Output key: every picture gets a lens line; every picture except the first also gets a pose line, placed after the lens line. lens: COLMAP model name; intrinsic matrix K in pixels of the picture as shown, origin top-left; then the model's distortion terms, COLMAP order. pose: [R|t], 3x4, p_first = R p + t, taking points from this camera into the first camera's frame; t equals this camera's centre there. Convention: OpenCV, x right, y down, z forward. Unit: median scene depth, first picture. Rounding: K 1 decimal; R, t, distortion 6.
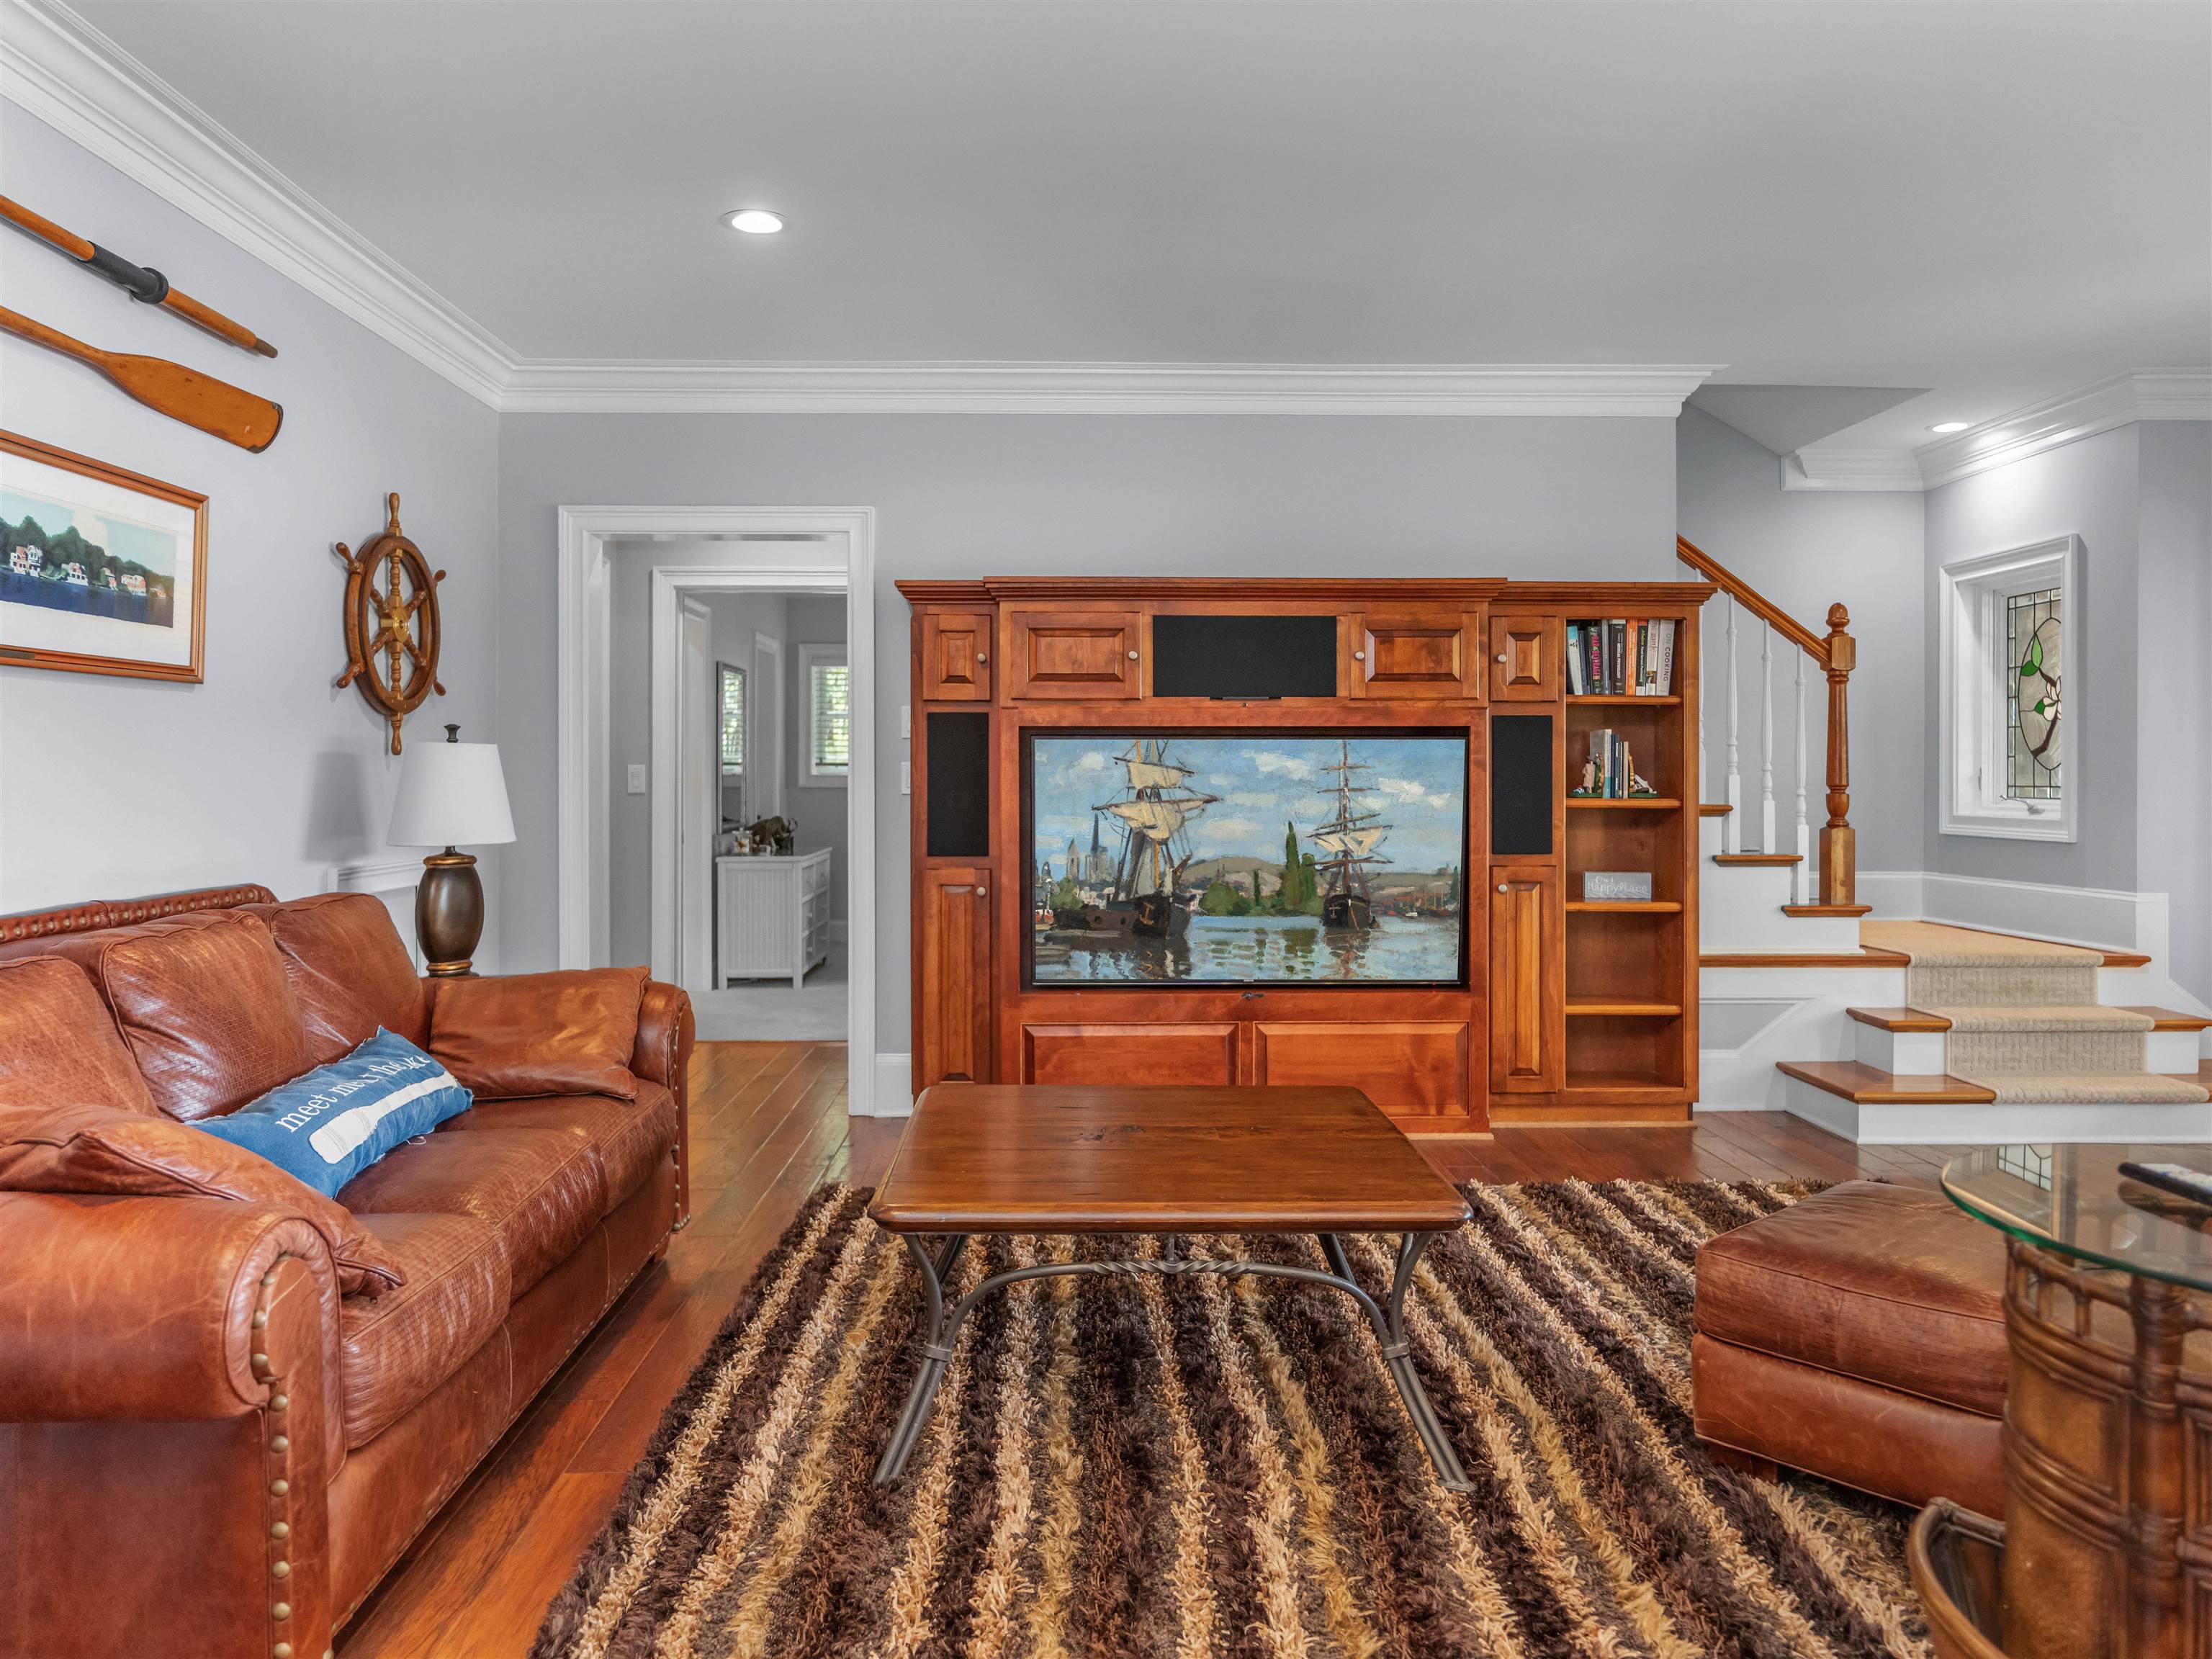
lens RADIAL K [[1564.5, 0, 1100.3], [0, 1564.5, 785.6], [0, 0, 1]] dist [-0.006293, 0.004062]
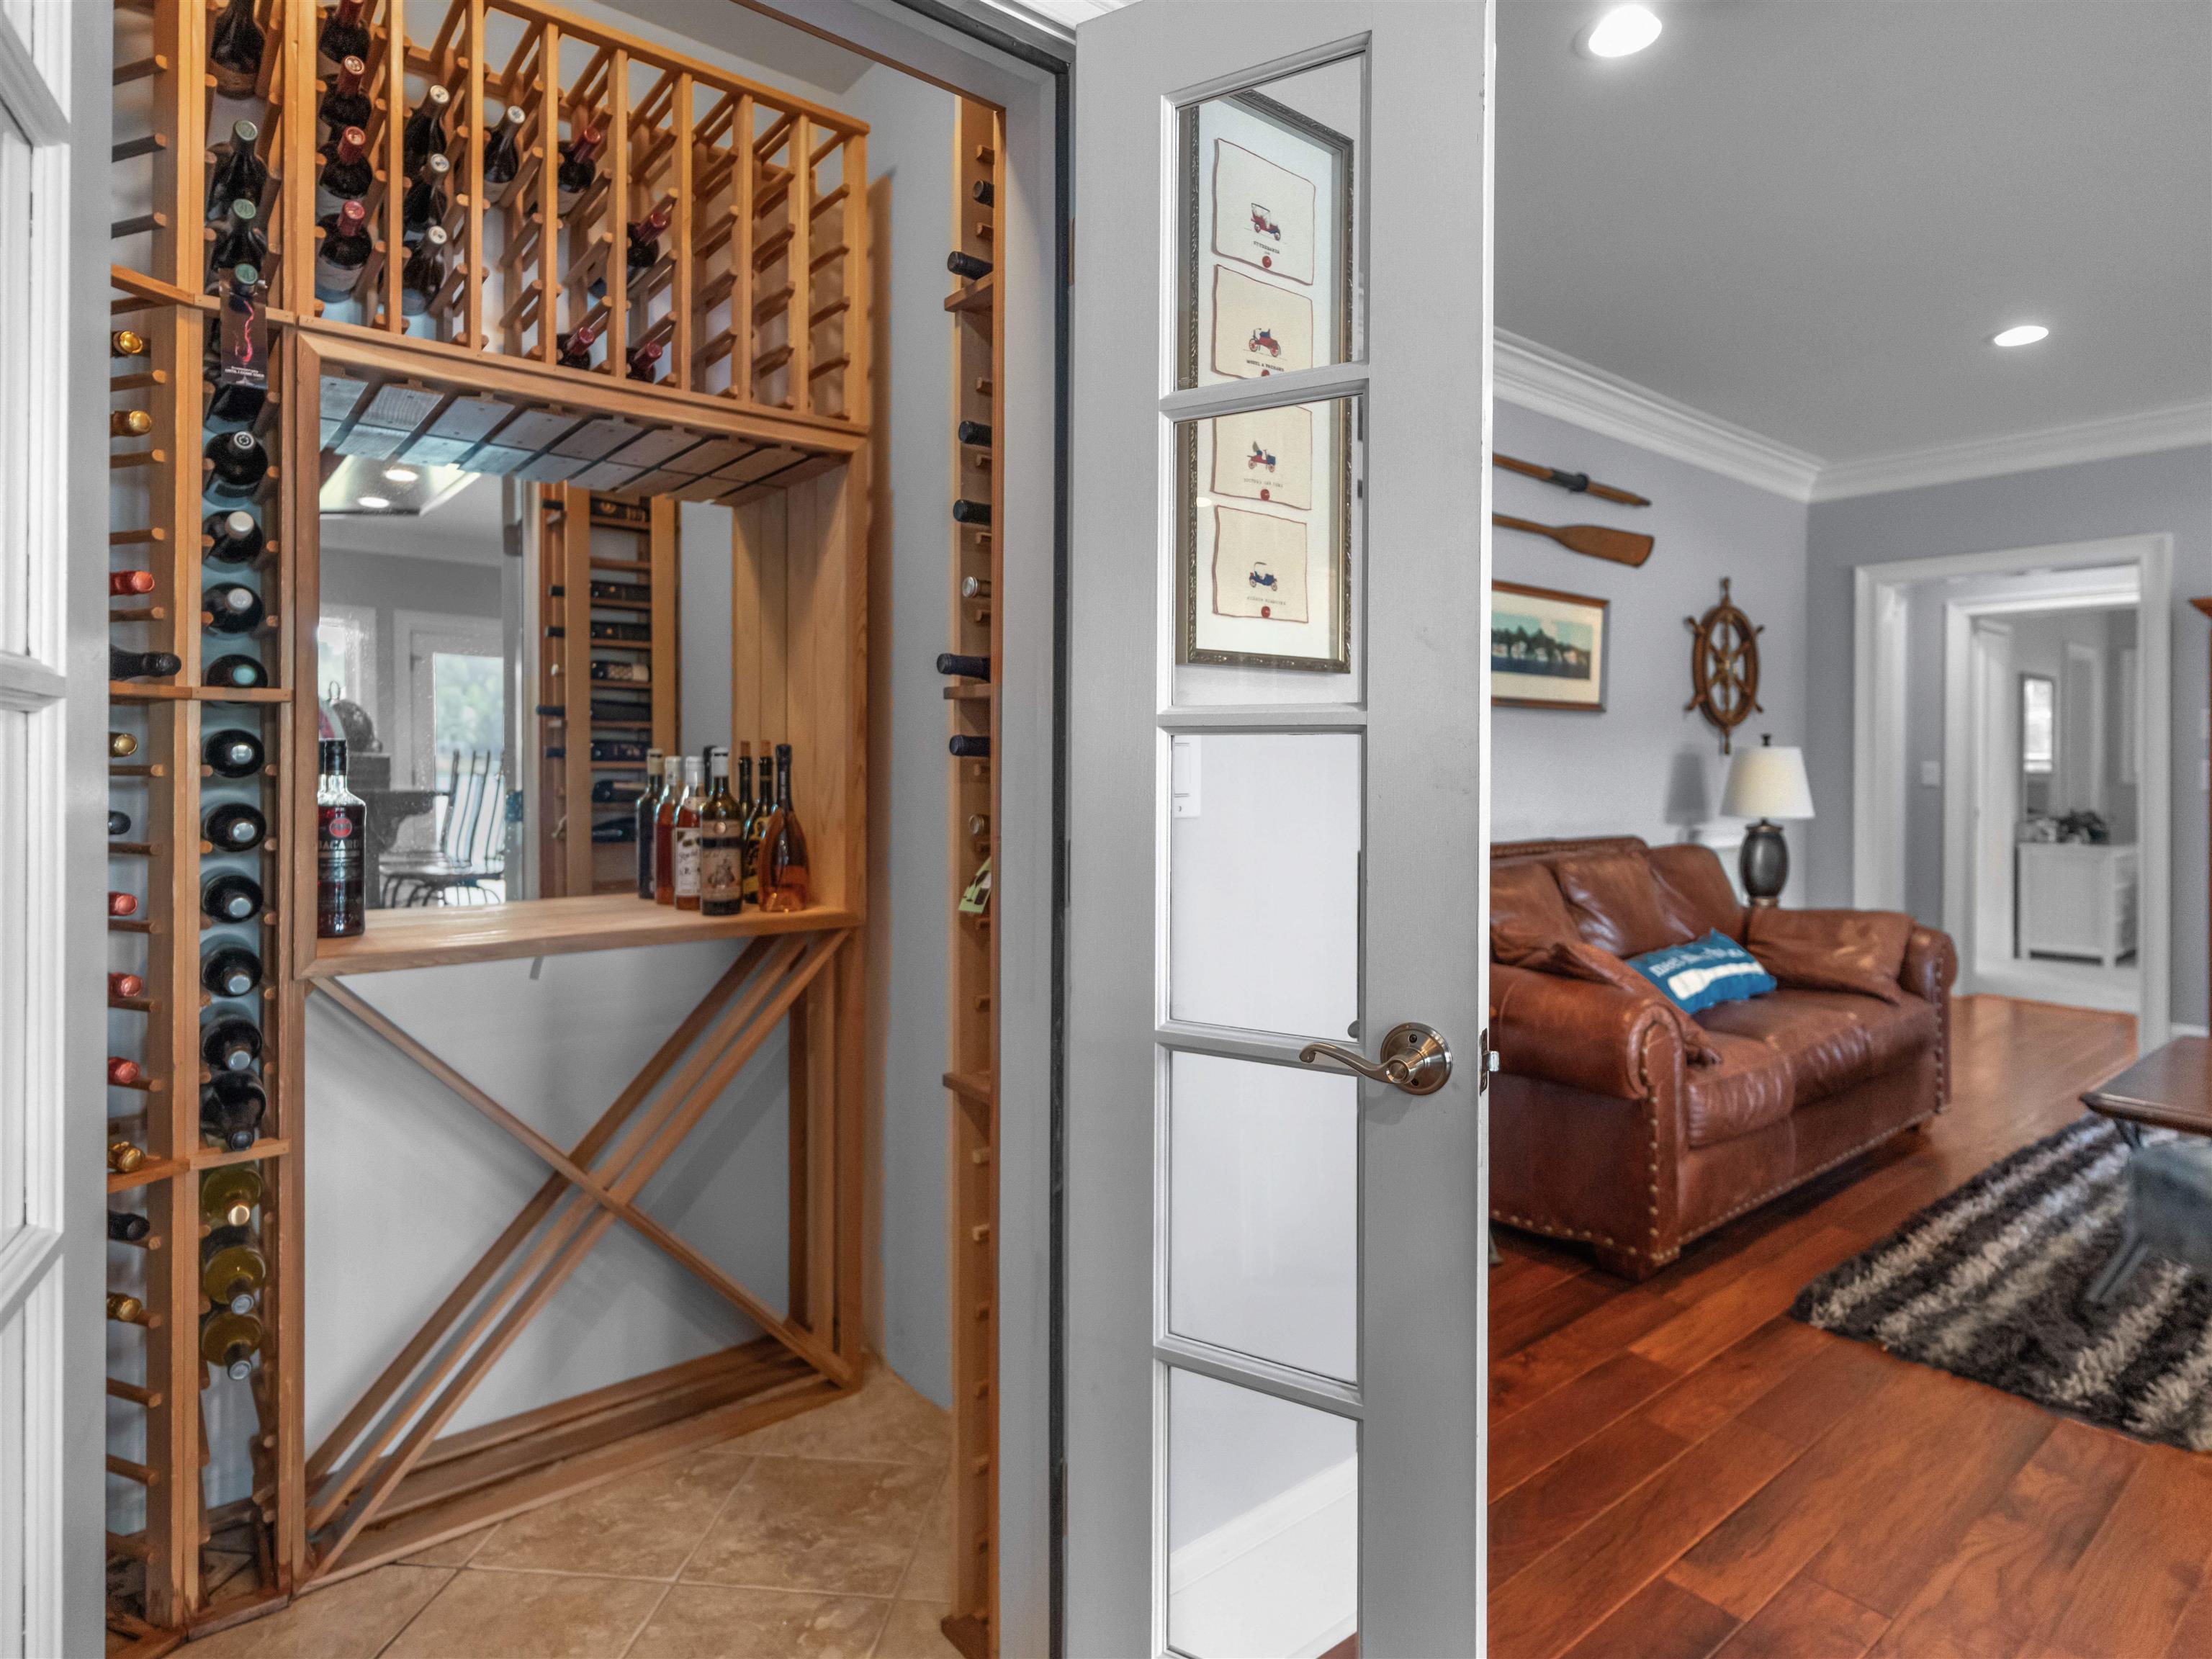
lens RADIAL K [[1209.5, 0, 1111.6], [0, 1209.5, 749.1], [0, 0, 1]] dist [0.001082, 0.001073]
pose [[0.622283, -0.004198, -0.782781, 0.116295], [-0.013642, 0.999776, -0.016207, 0.001708], [0.782674, 0.020764, 0.622086, -0.234262]]
